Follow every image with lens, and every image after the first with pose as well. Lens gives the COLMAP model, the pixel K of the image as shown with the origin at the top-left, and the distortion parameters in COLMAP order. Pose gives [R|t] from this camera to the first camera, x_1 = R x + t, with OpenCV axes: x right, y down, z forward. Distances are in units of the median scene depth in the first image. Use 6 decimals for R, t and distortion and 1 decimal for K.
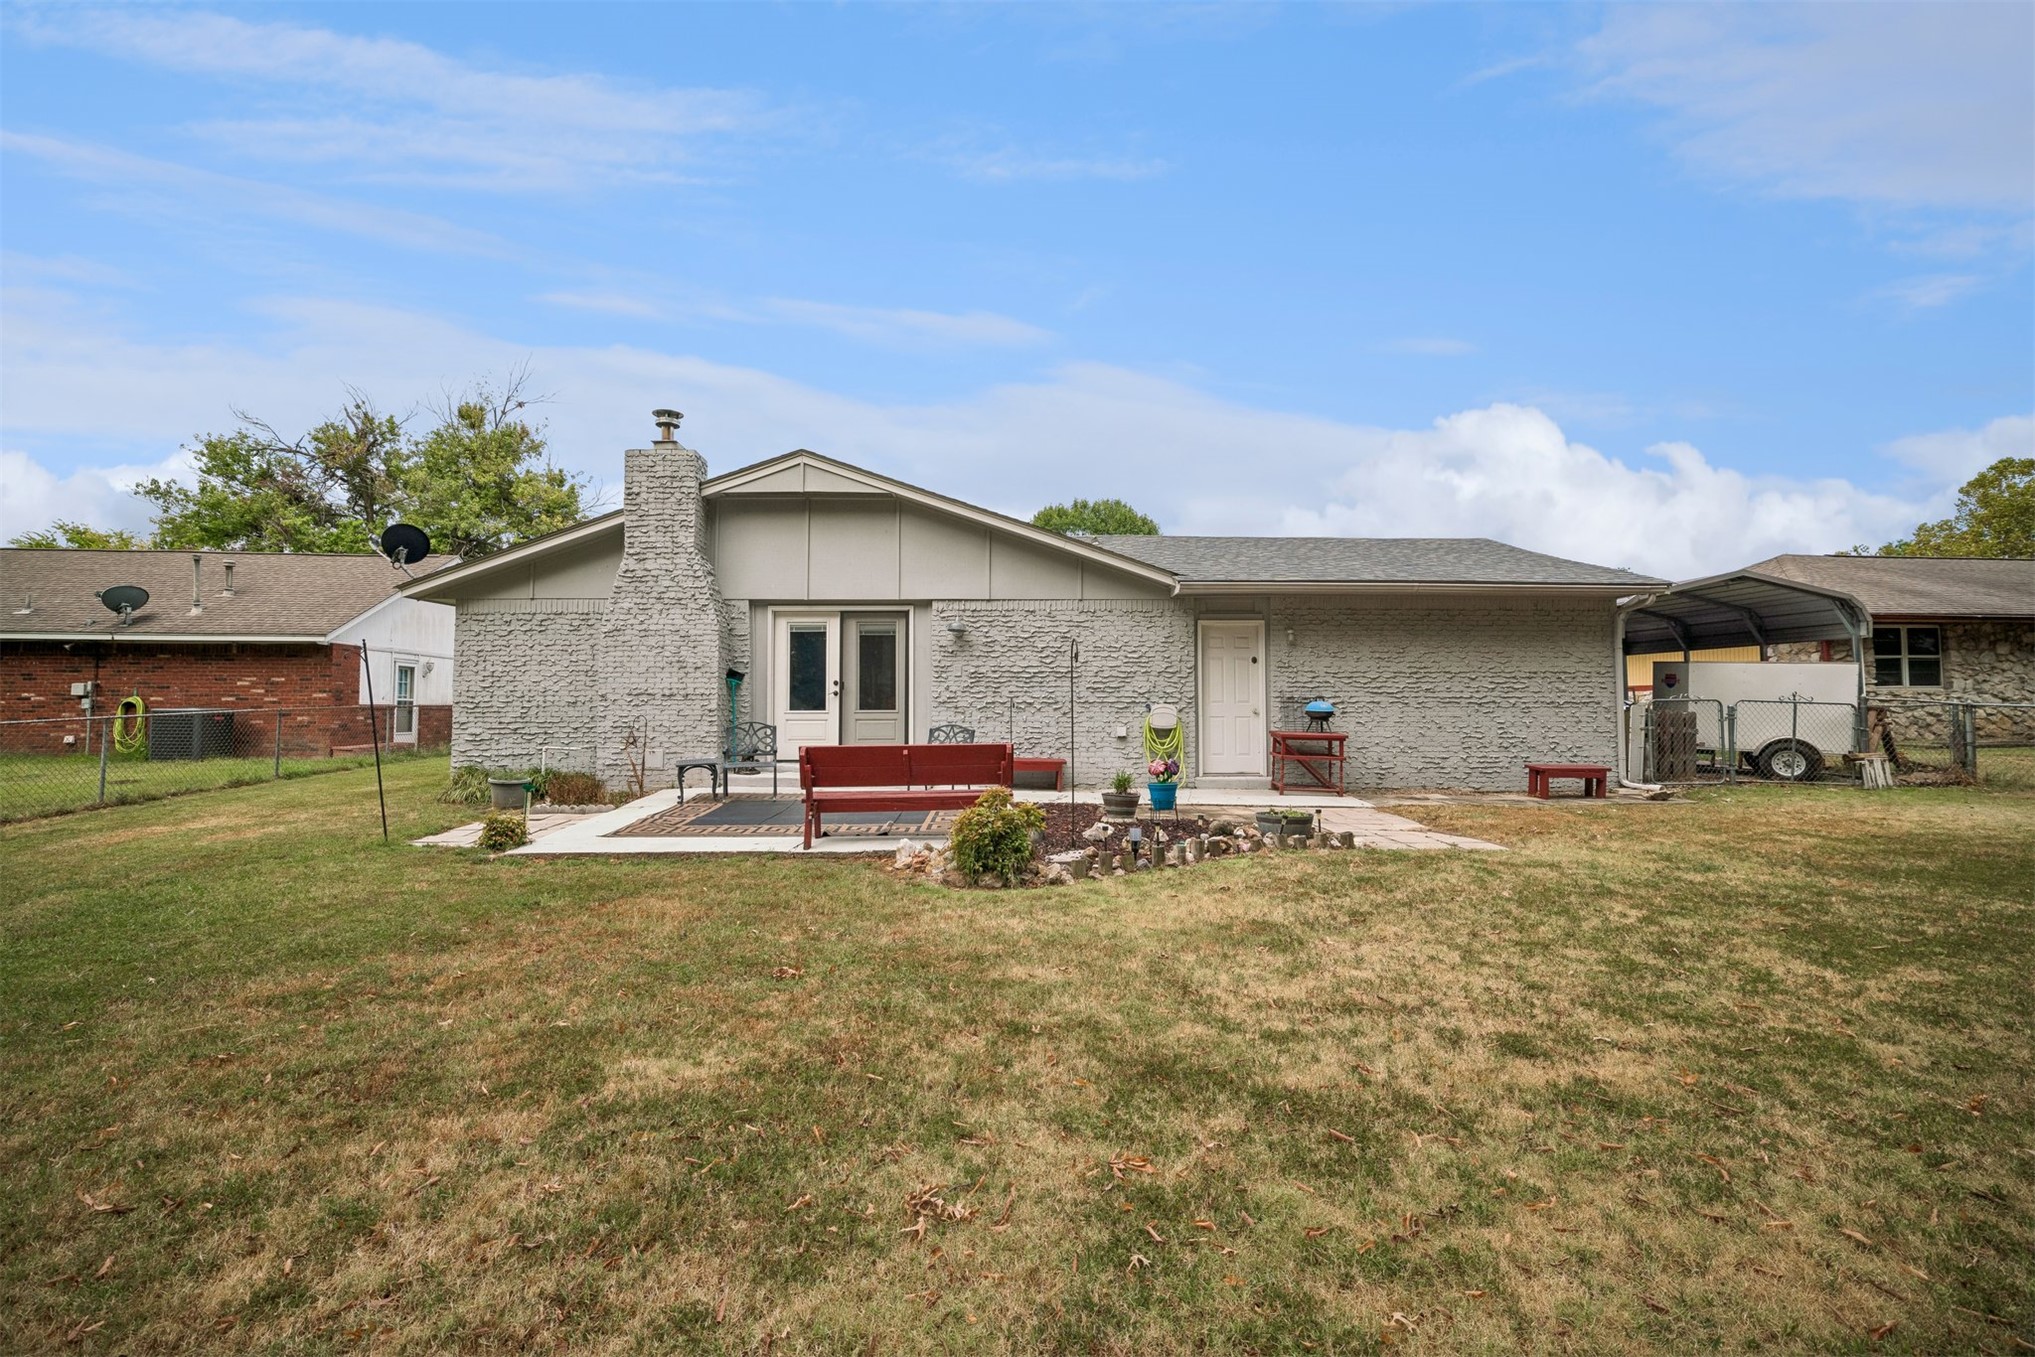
lens RADIAL K [[878.5, 0, 995.8], [0, 878.5, 660.4], [0, 0, 1]] dist [-0.022733, 0.010723]
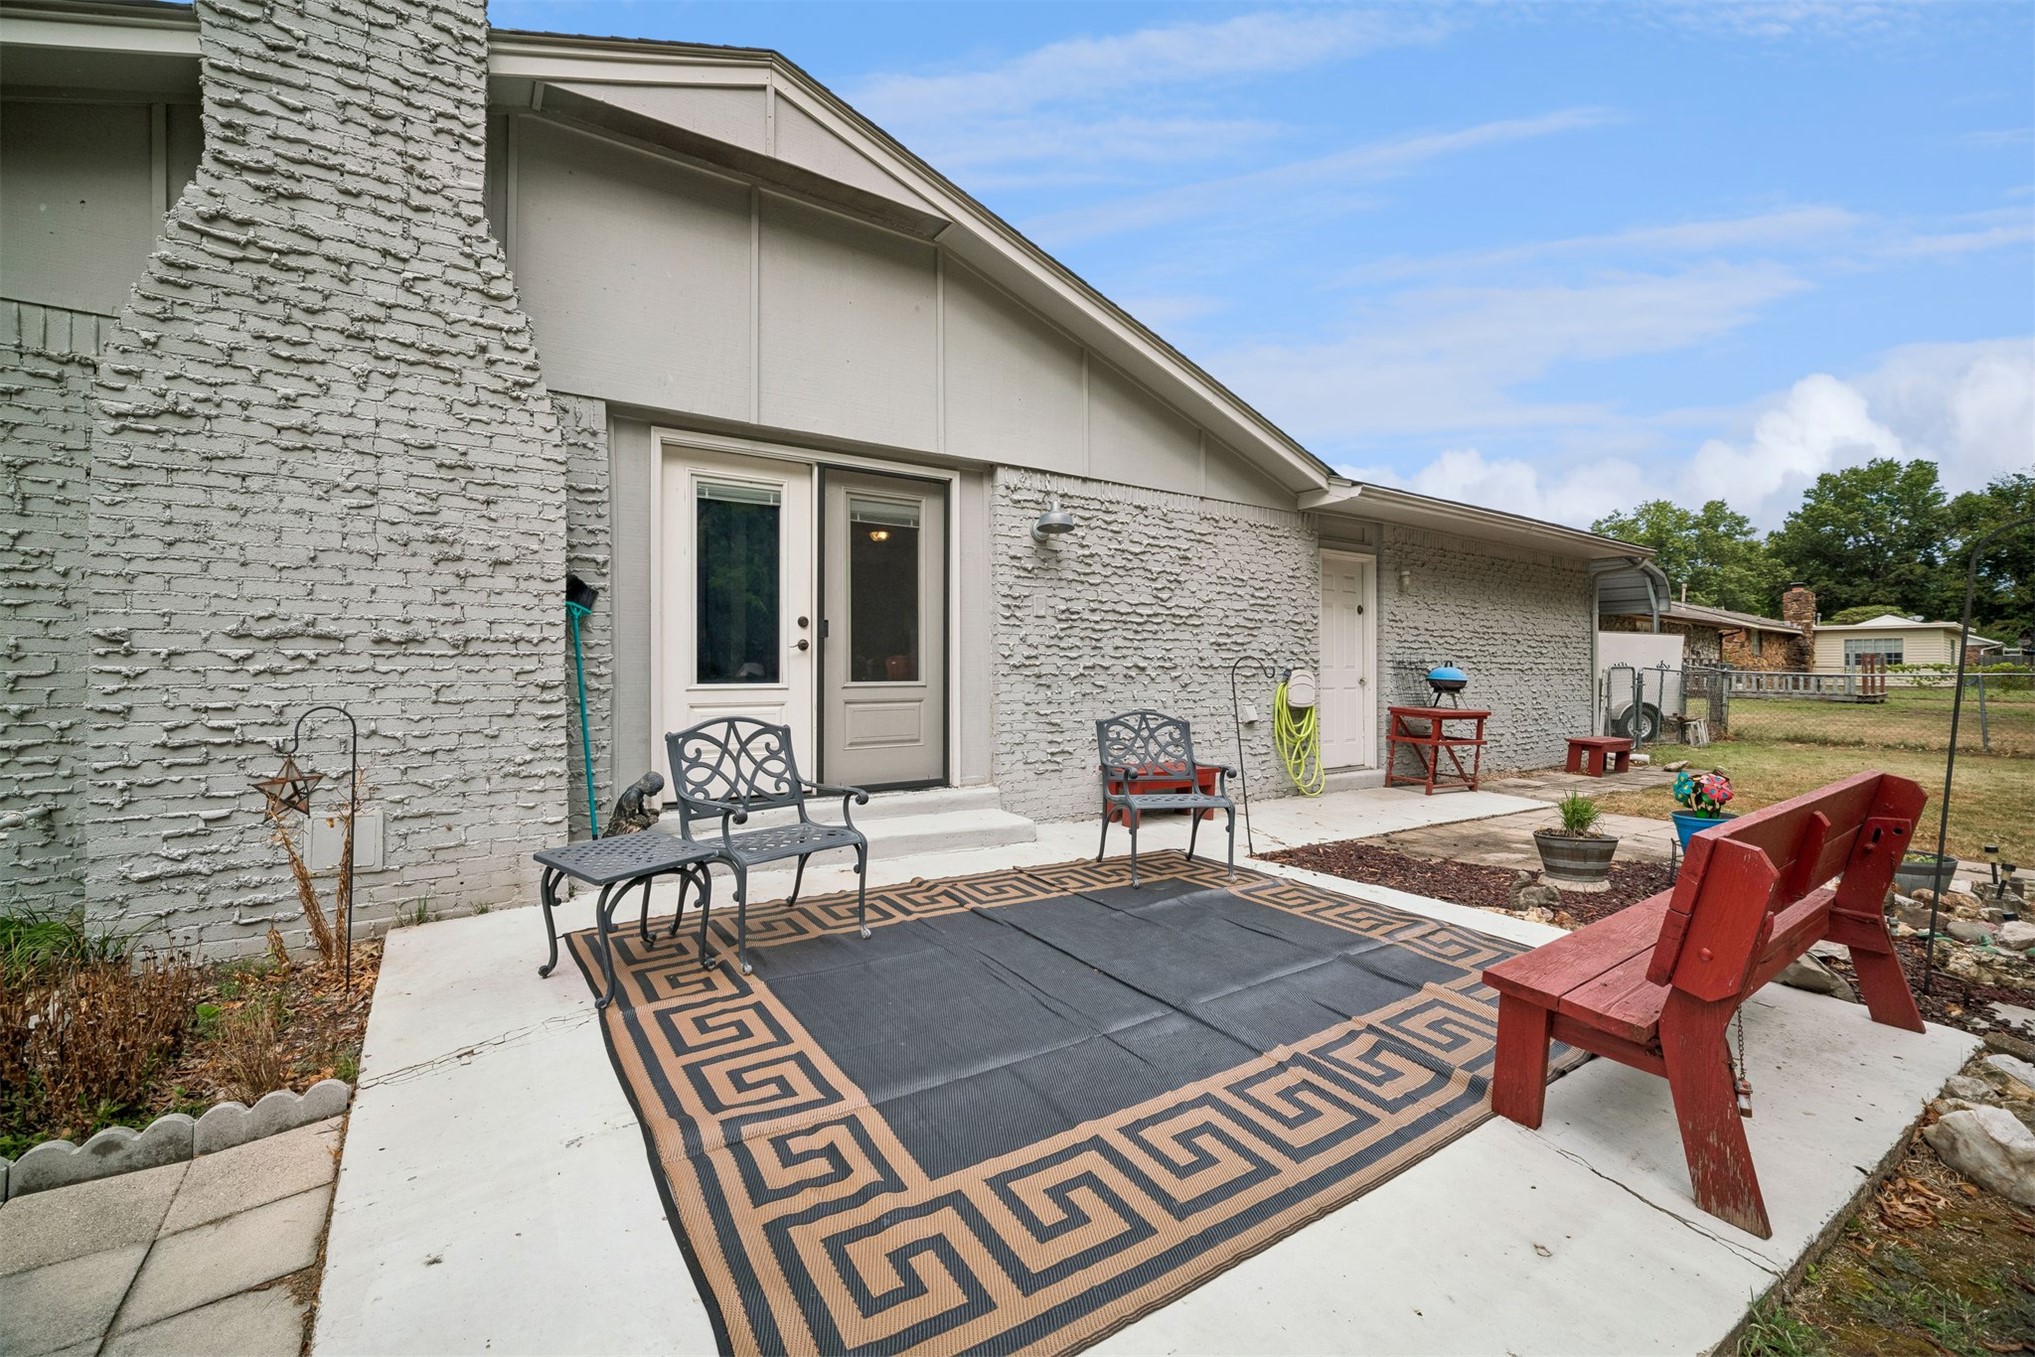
lens RADIAL K [[855.3, 0, 1011.6], [0, 855.3, 670.4], [0, 0, 1]] dist [-0.024037, 0.010935]
pose [[0.833620, 0.001543, 0.552336, -0.339578], [-0.031210, 0.998530, 0.044314, 0.028103], [-0.551456, -0.054179, 0.832443, 0.579902]]
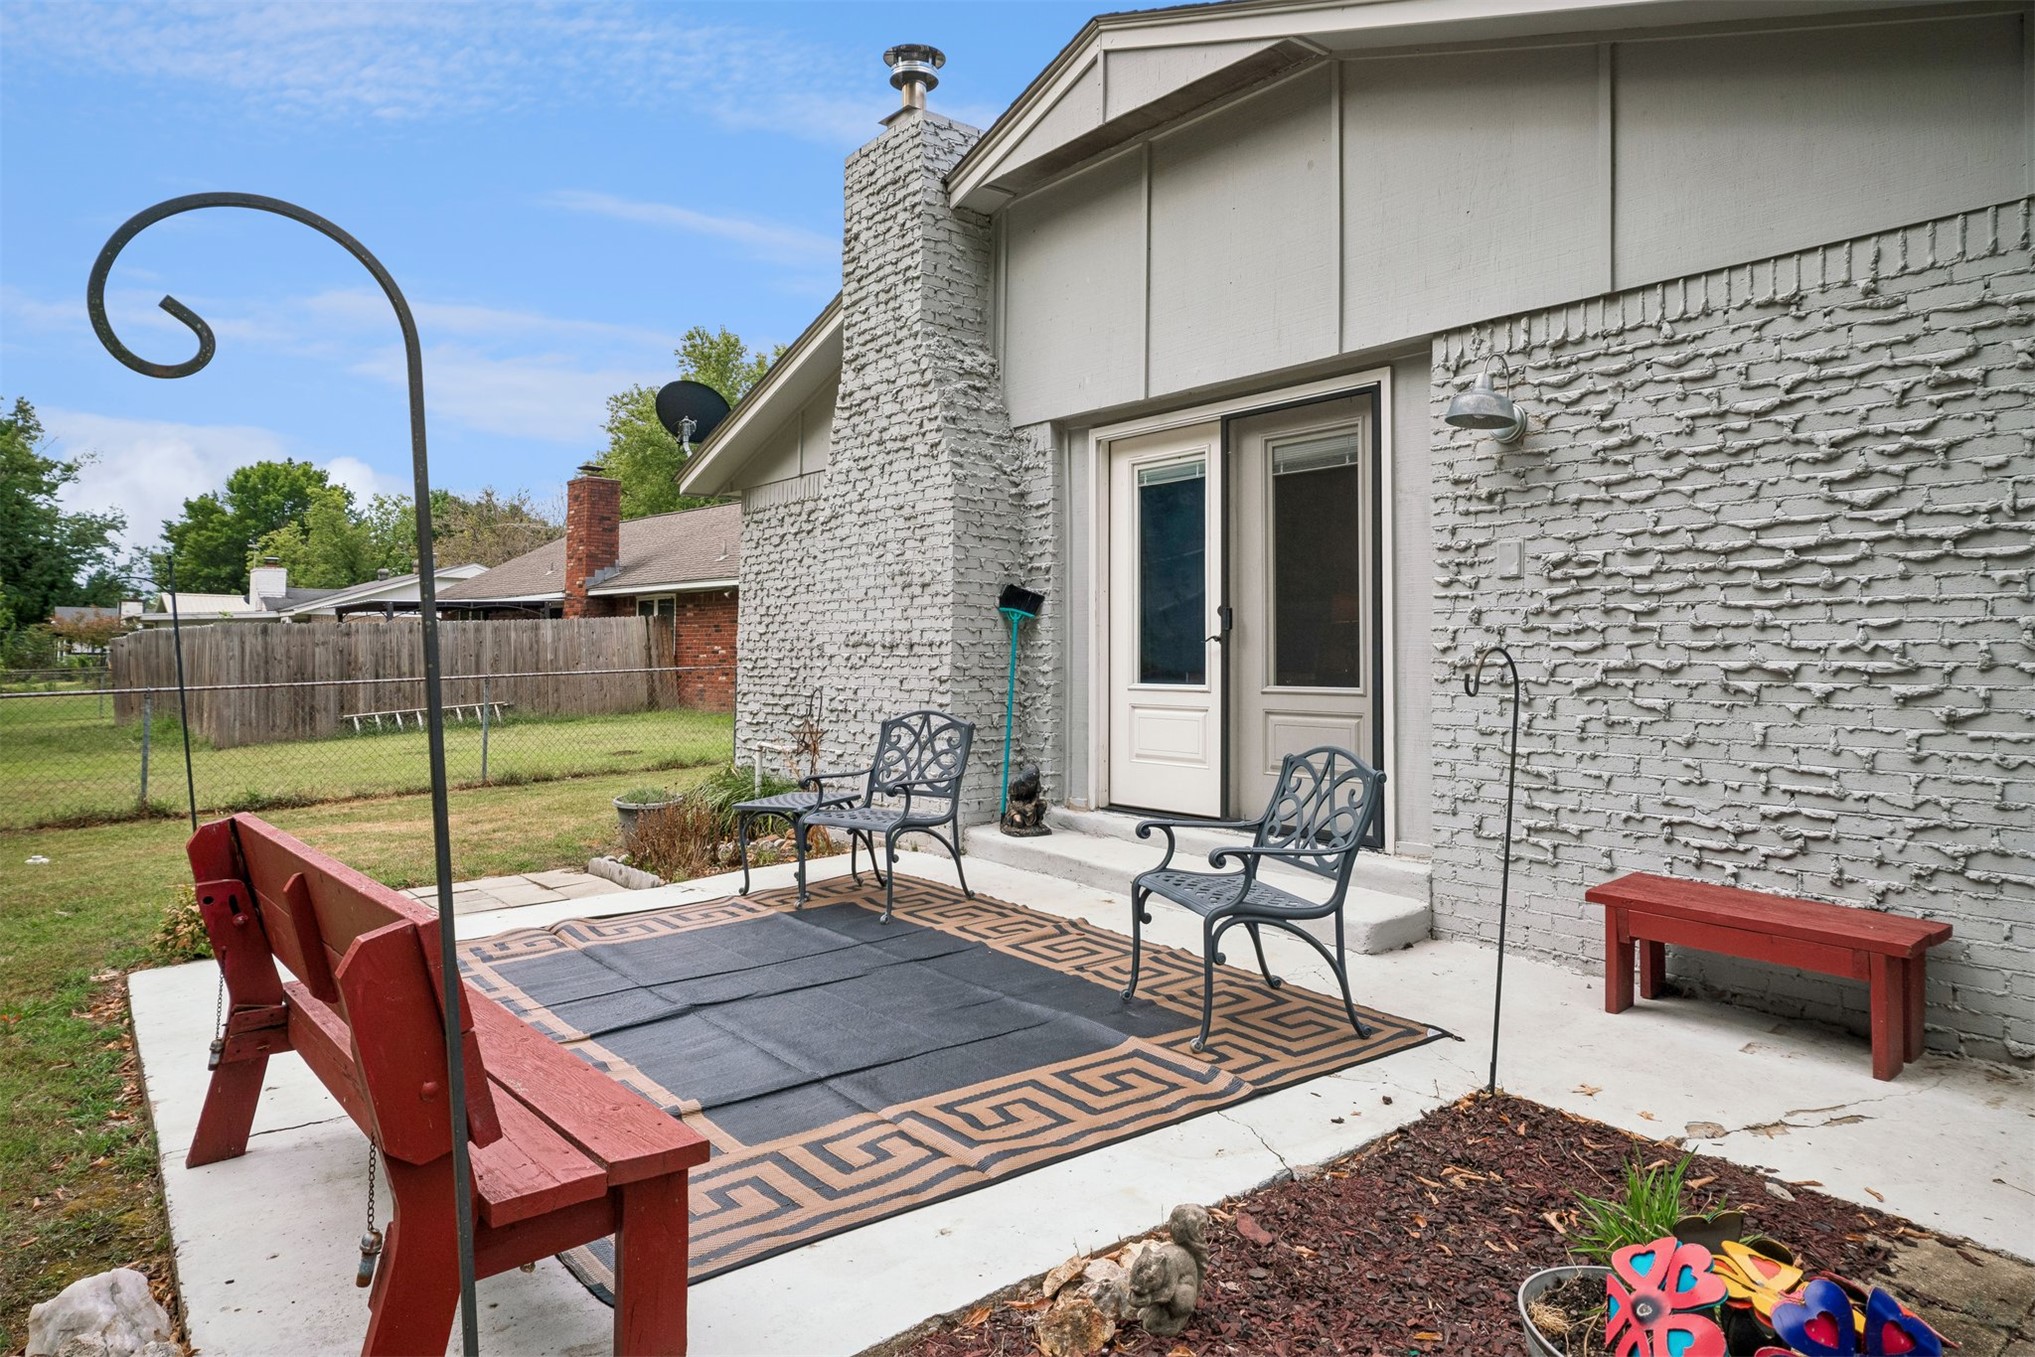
lens RADIAL K [[1242.8, 0, 1015.7], [0, 1242.8, 600.0], [0, 0, 1]] dist [-0.001151, 0.001215]
pose [[0.610687, -0.032693, -0.791197, 0.183600], [0.036256, 0.999254, -0.013306, 0.025155], [0.791041, -0.020560, 0.611417, 0.614542]]
